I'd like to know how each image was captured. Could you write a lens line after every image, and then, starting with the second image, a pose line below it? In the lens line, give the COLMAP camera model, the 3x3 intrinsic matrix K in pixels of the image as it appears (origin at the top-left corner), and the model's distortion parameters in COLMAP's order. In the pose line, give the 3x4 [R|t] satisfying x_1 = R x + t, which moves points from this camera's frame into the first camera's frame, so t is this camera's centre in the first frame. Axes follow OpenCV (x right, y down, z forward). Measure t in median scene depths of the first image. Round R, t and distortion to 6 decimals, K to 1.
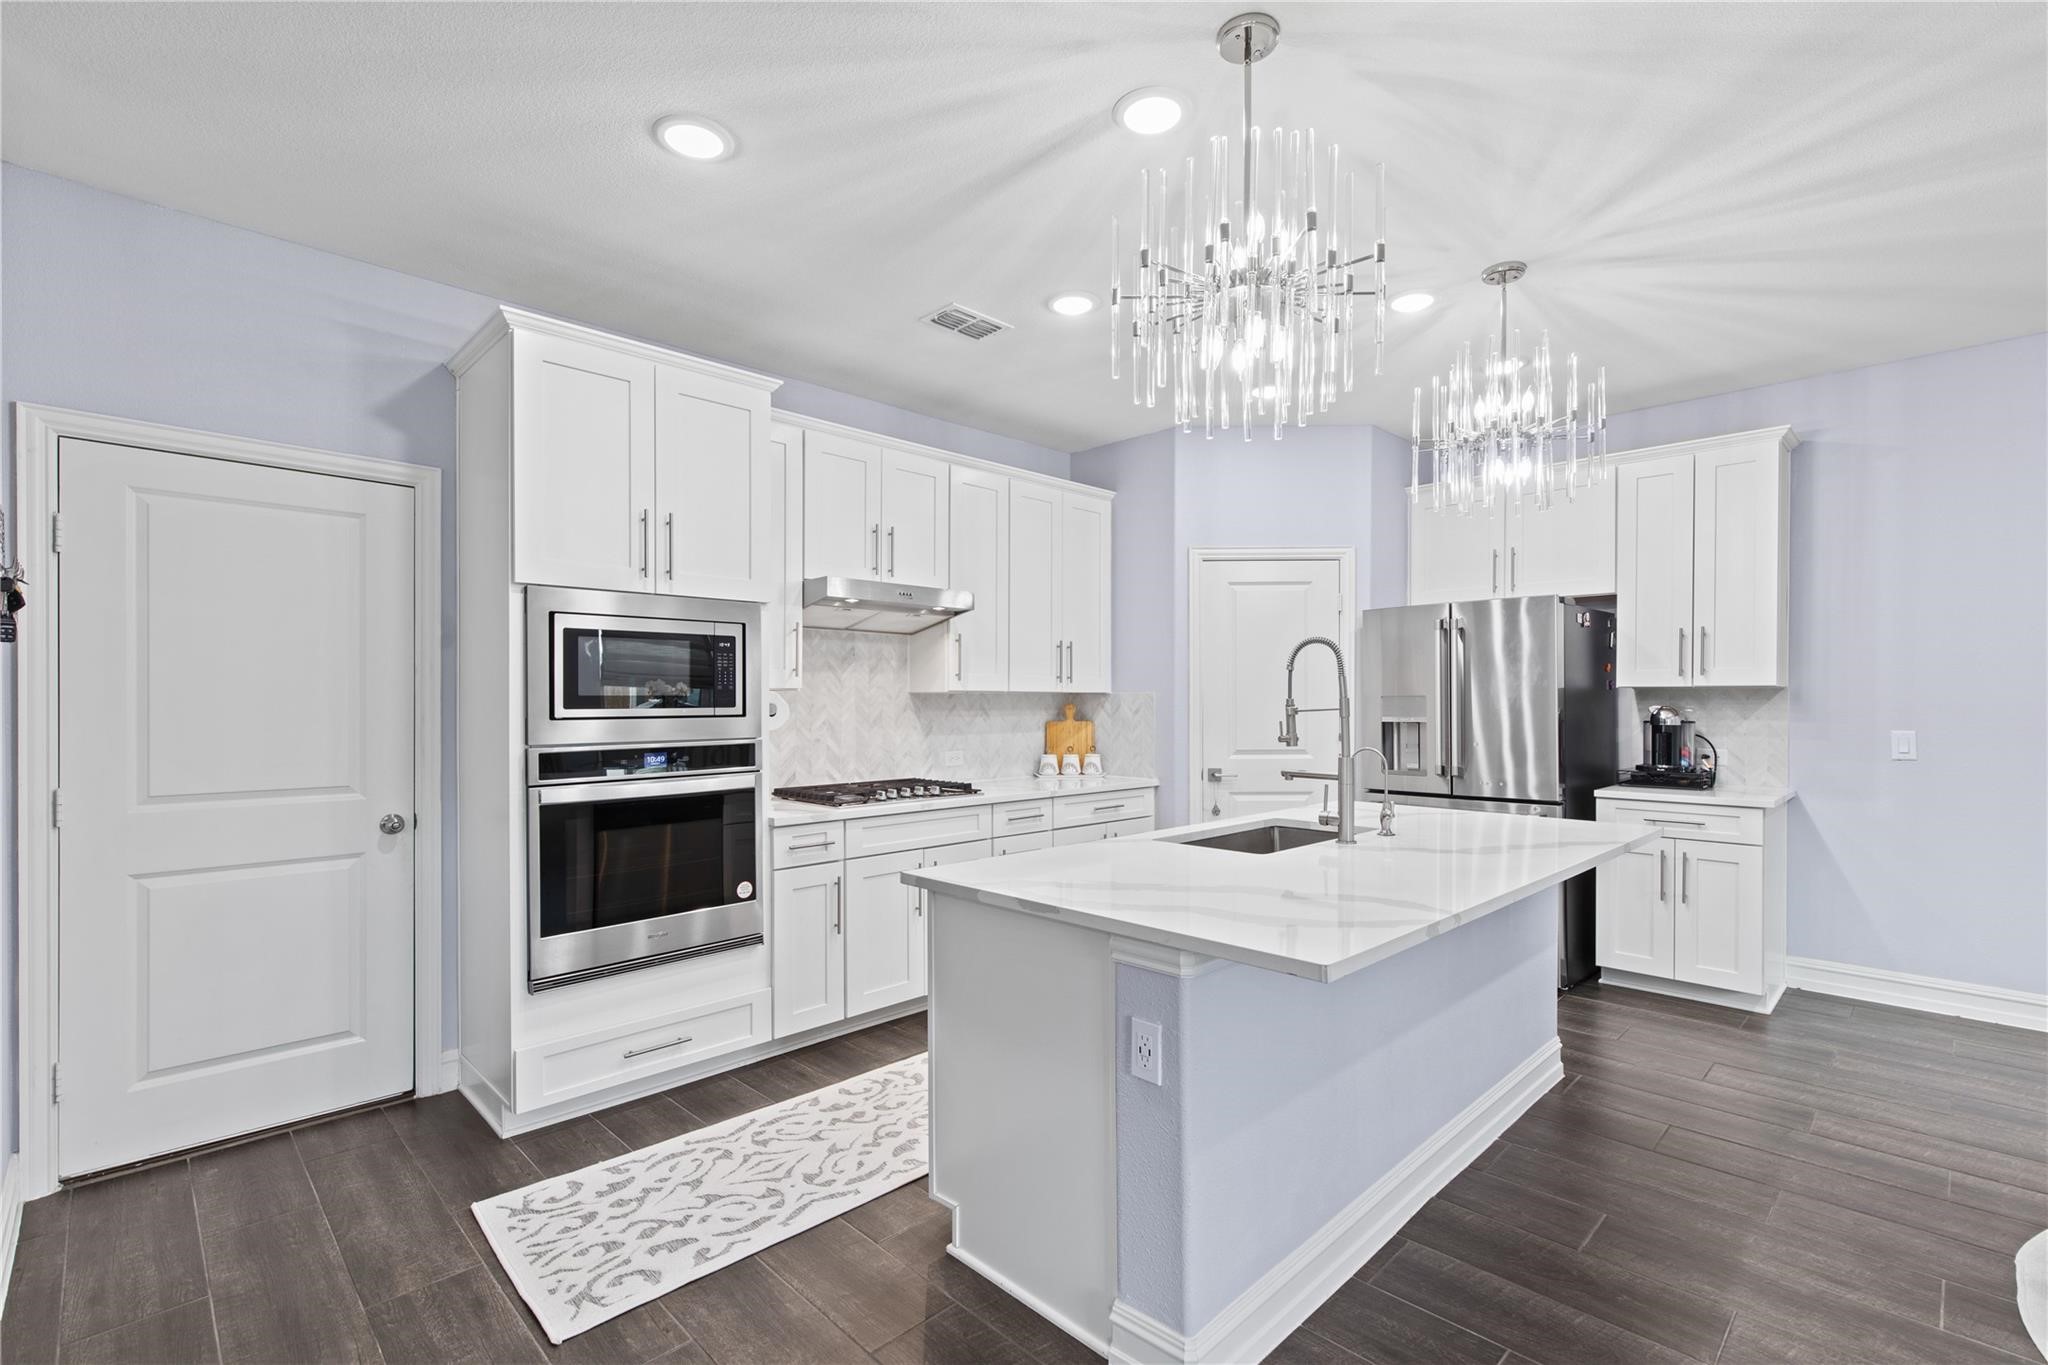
lens RADIAL K [[923.2, 0, 1035.9], [0, 923.2, 693.7], [0, 0, 1]] dist [0.006832, -0.001146]
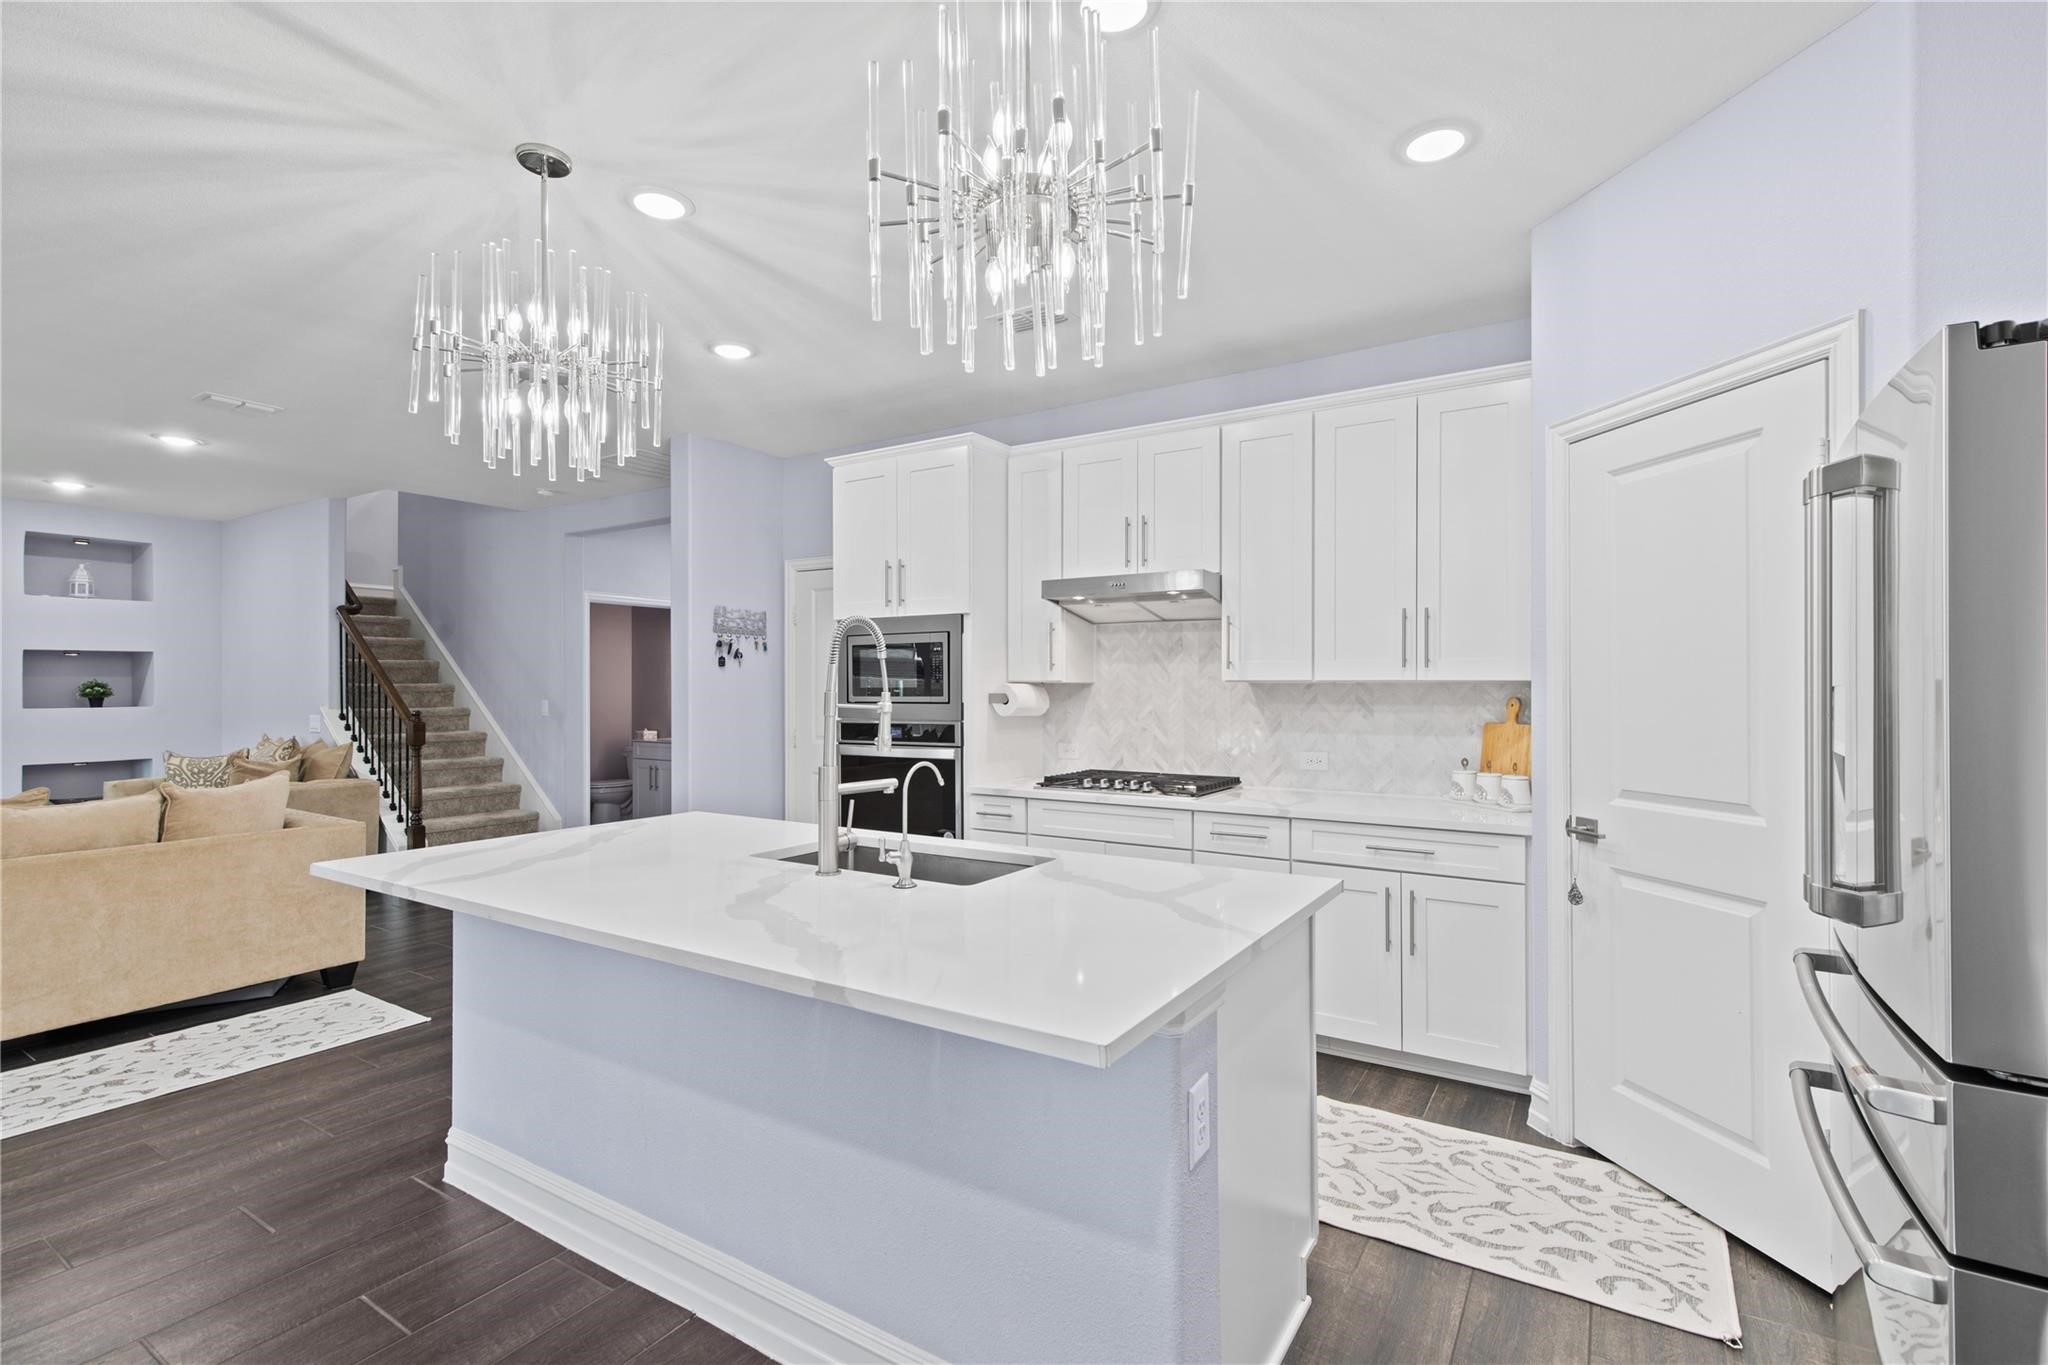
lens RADIAL K [[923.2, 0, 1042.7], [0, 923.2, 683.2], [0, 0, 1]] dist [0.006832, -0.001146]
pose [[0.231800, -0.003419, -0.972757, 0.931426], [0.006816, 0.999975, -0.001890, -0.000440], [0.972740, -0.006192, 0.231818, 0.798219]]
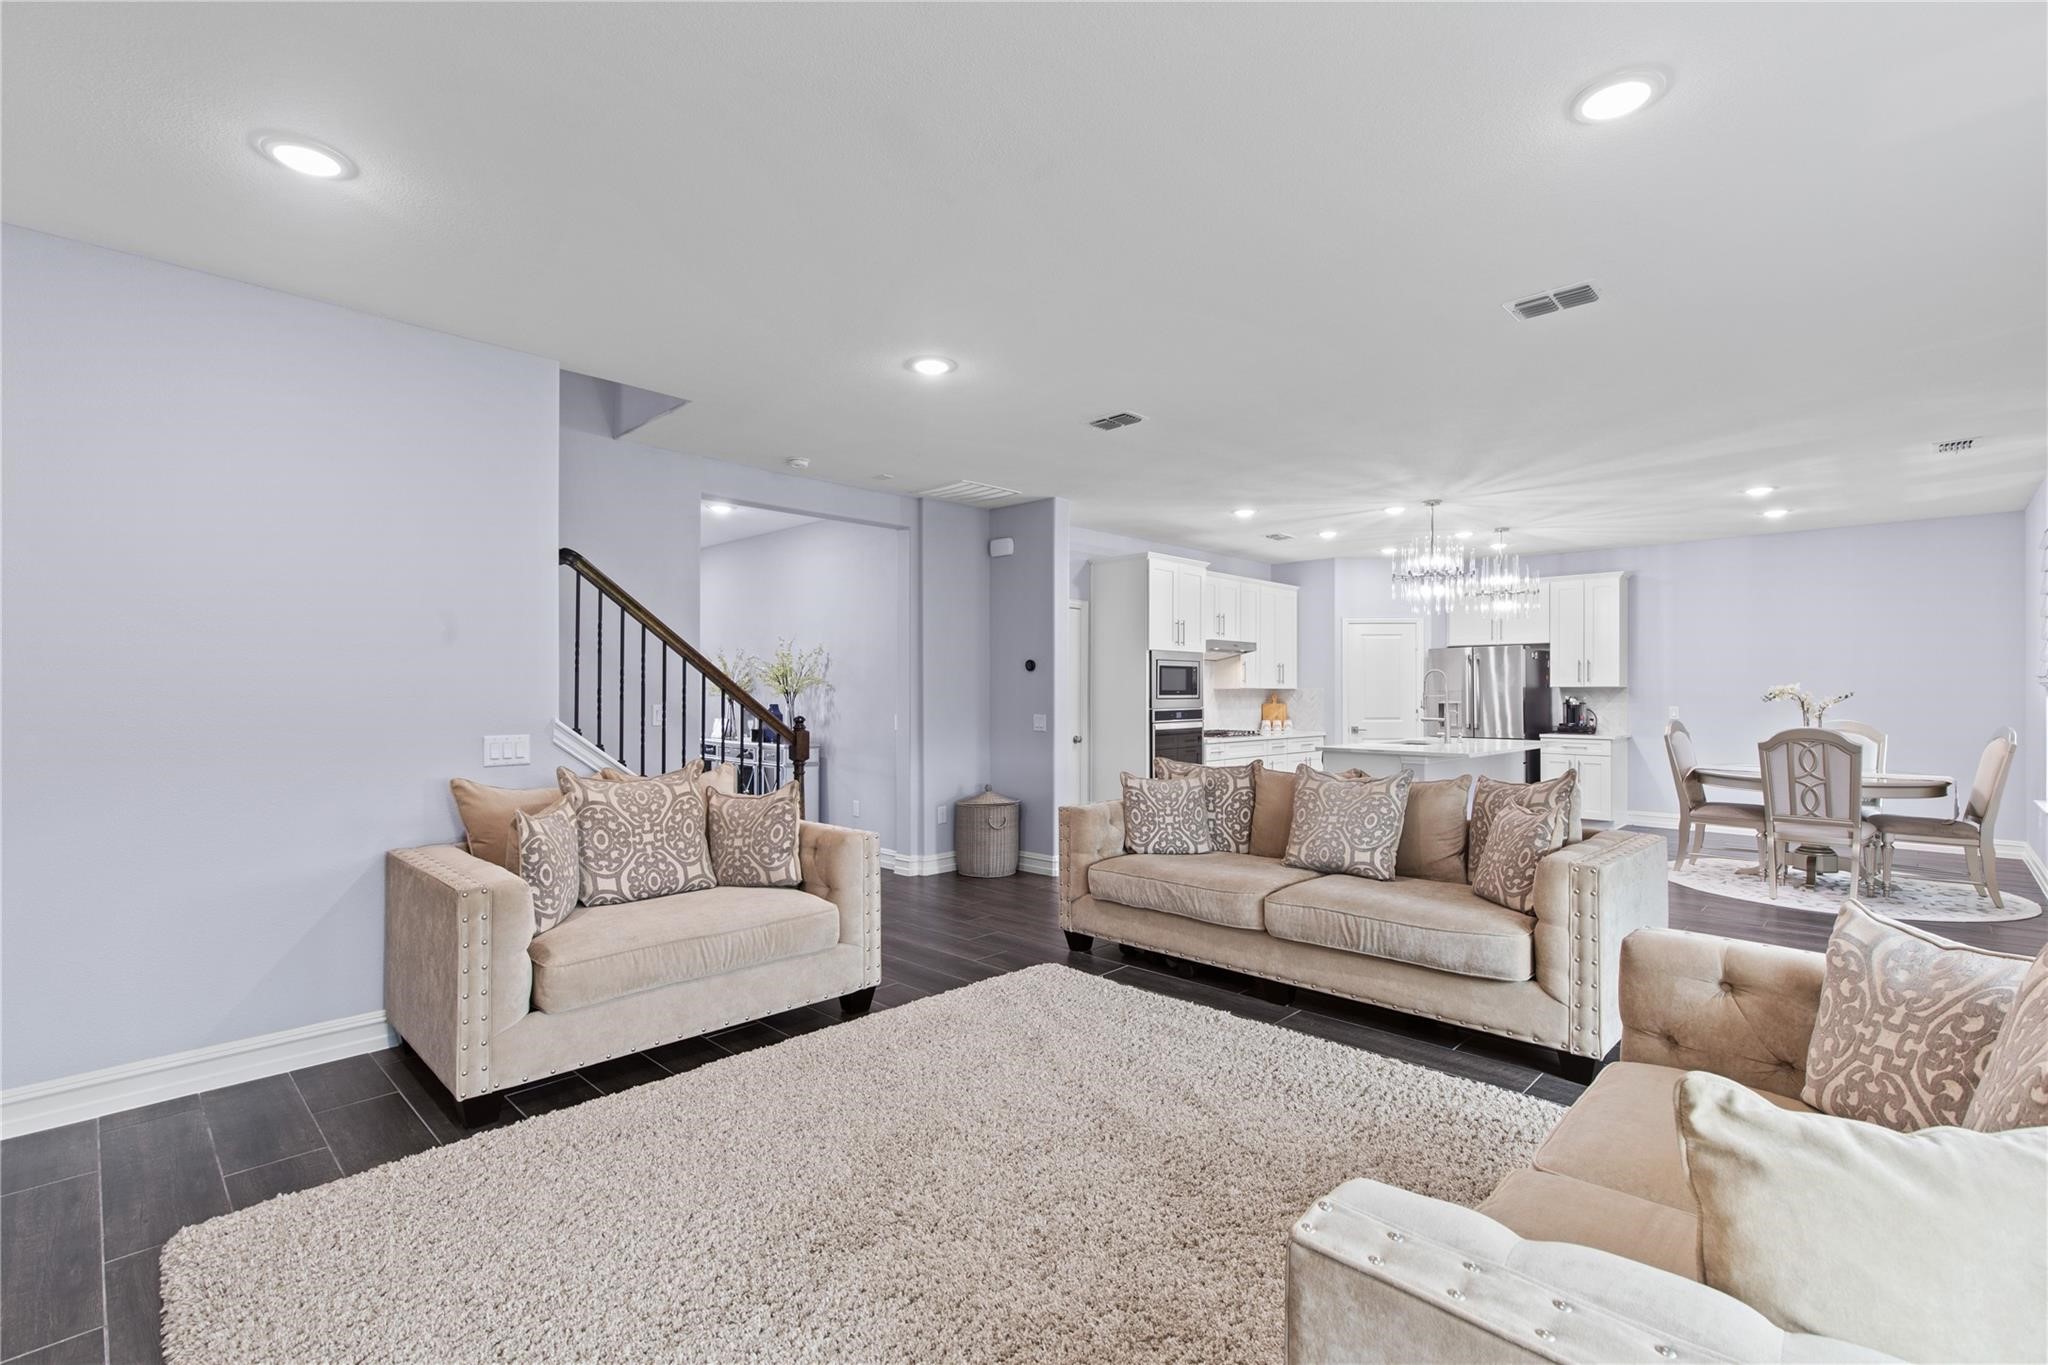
lens RADIAL K [[923.2, 0, 1031.4], [0, 923.2, 673.7], [0, 0, 1]] dist [0.006832, -0.001146]
pose [[0.999783, 0.001894, 0.020746, -0.790570], [-0.001597, 0.999897, -0.014292, -0.006146], [-0.020771, 0.014256, 0.999683, -1.428849]]
